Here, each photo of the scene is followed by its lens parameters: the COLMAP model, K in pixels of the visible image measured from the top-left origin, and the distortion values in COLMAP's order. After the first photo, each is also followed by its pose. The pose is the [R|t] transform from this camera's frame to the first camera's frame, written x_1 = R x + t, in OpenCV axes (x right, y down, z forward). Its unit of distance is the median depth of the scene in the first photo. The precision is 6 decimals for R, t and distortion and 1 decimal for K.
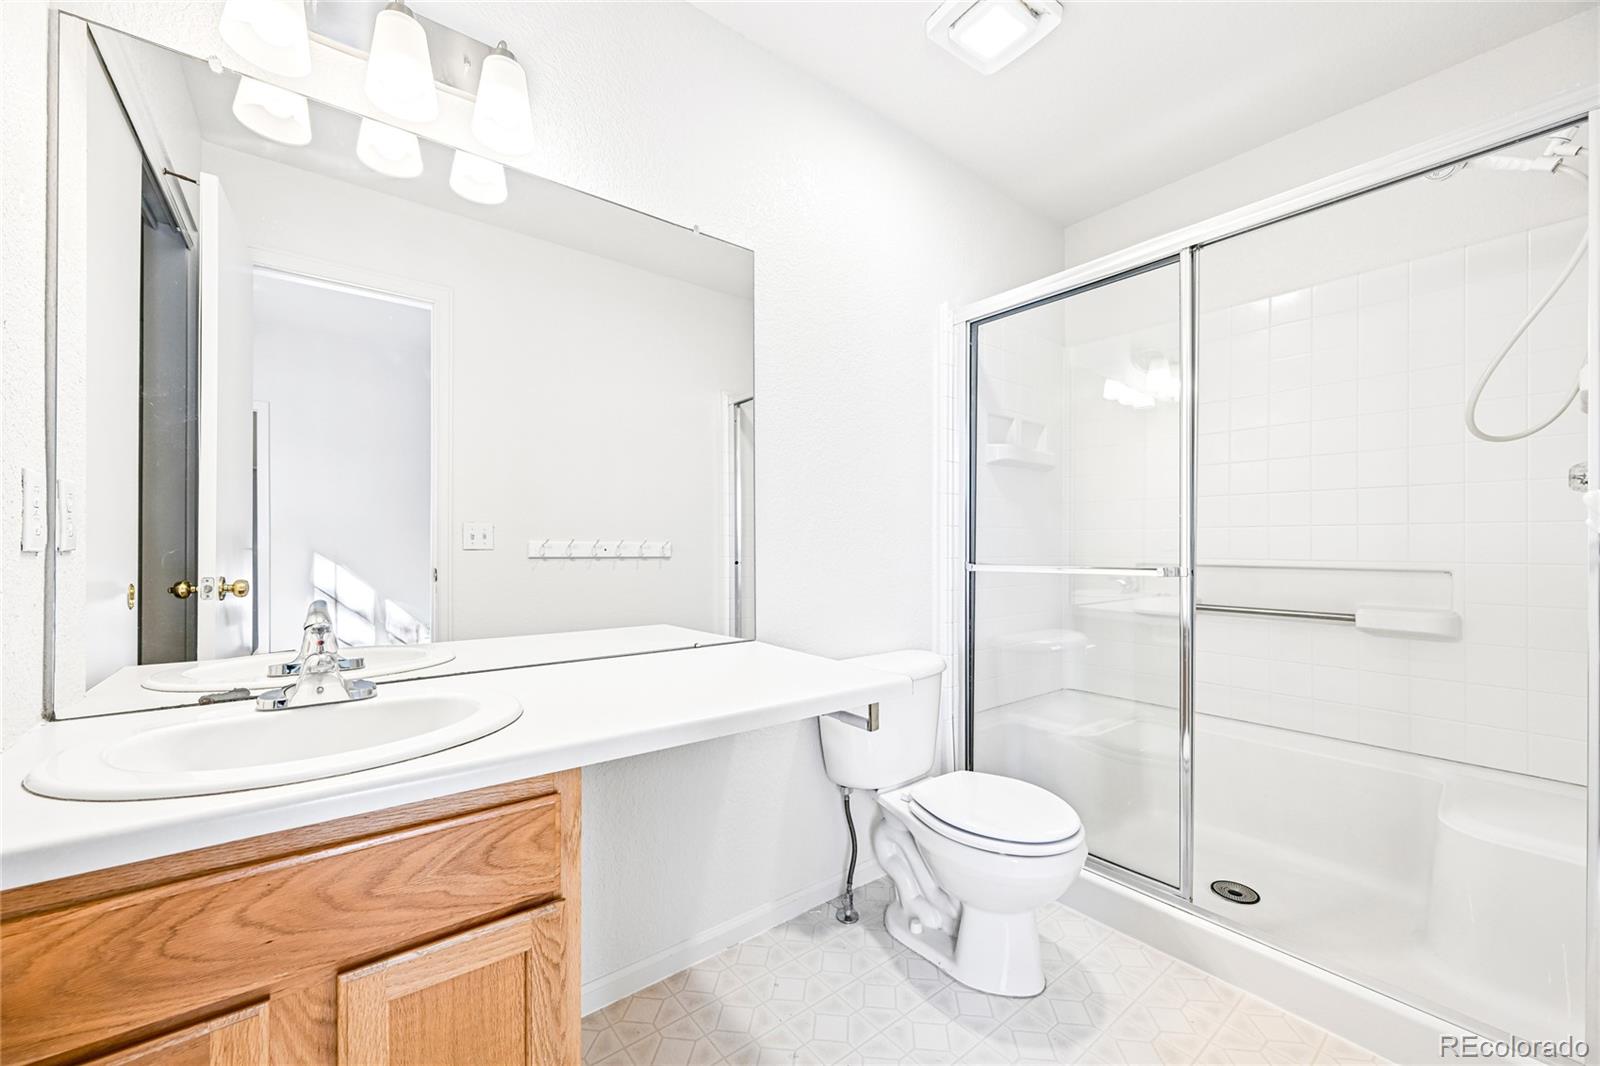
lens RADIAL K [[624.0, 0, 803.2], [0, 624.0, 543.2], [0, 0, 1]] dist [-0.001976, 0.000026]
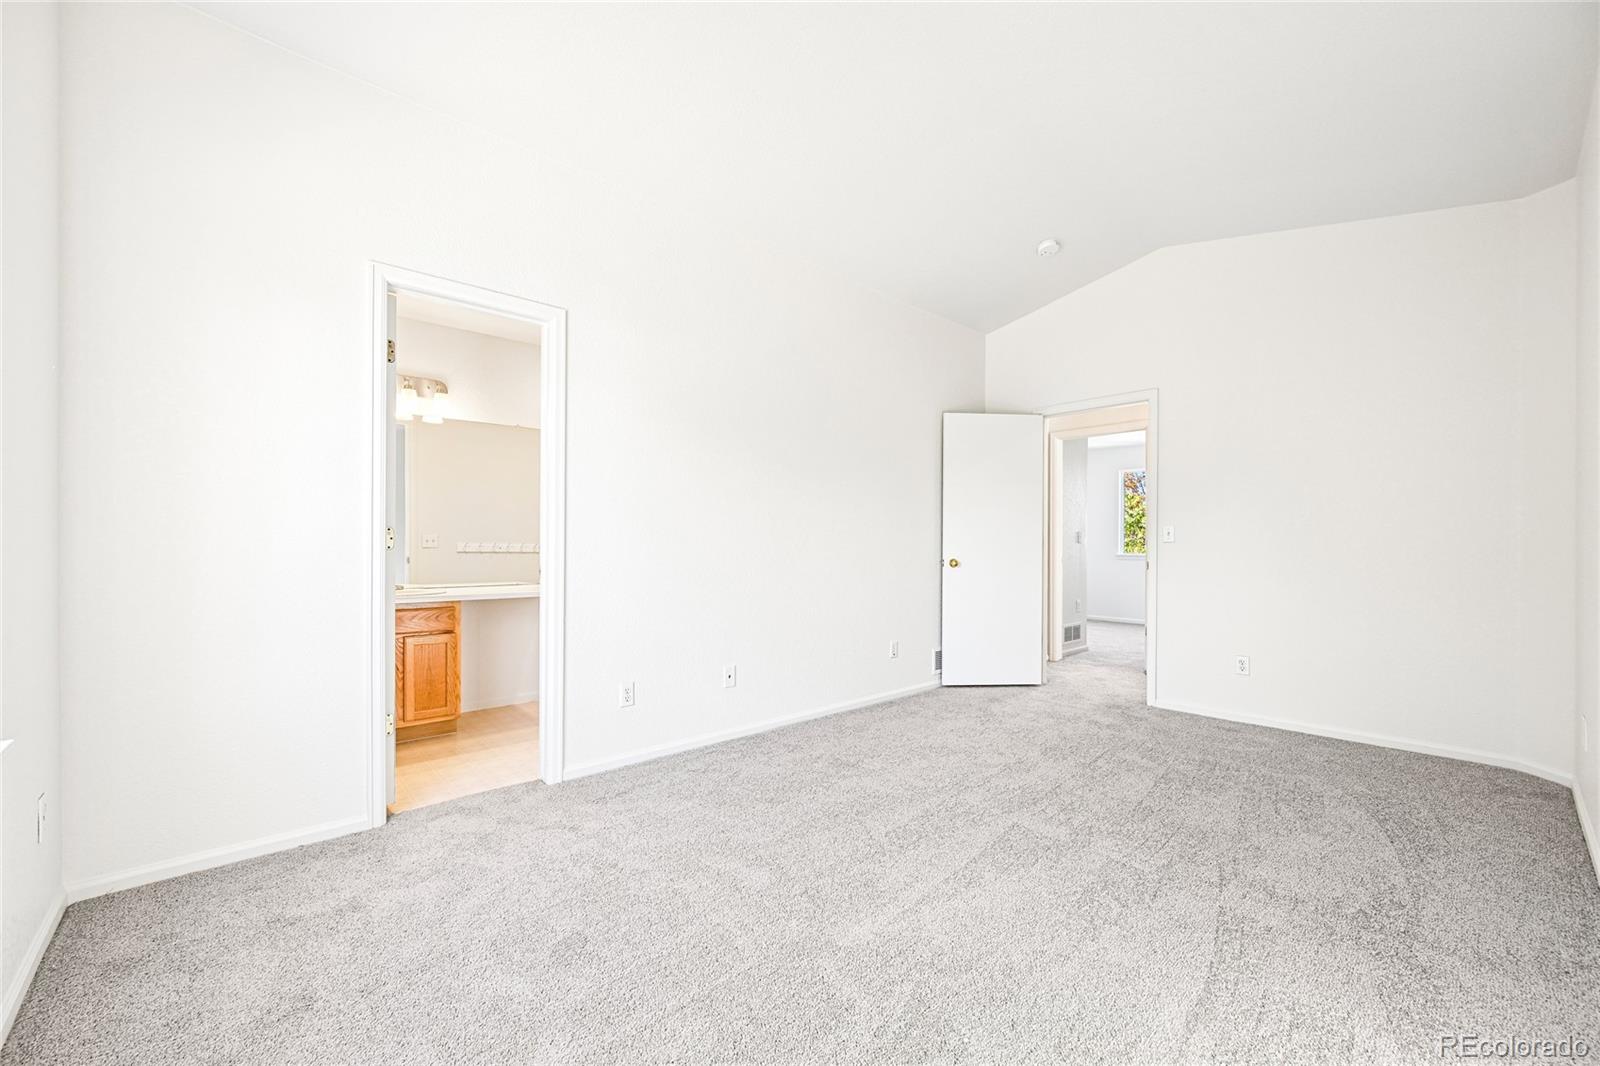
lens RADIAL K [[624.0, 0, 803.2], [0, 624.0, 543.2], [0, 0, 1]] dist [-0.001976, 0.000026]
pose [[0.997750, -0.001515, 0.067033, 0.562948], [0.001182, 0.999987, 0.005000, -0.015618], [-0.067040, -0.004909, 0.997738, -1.127639]]
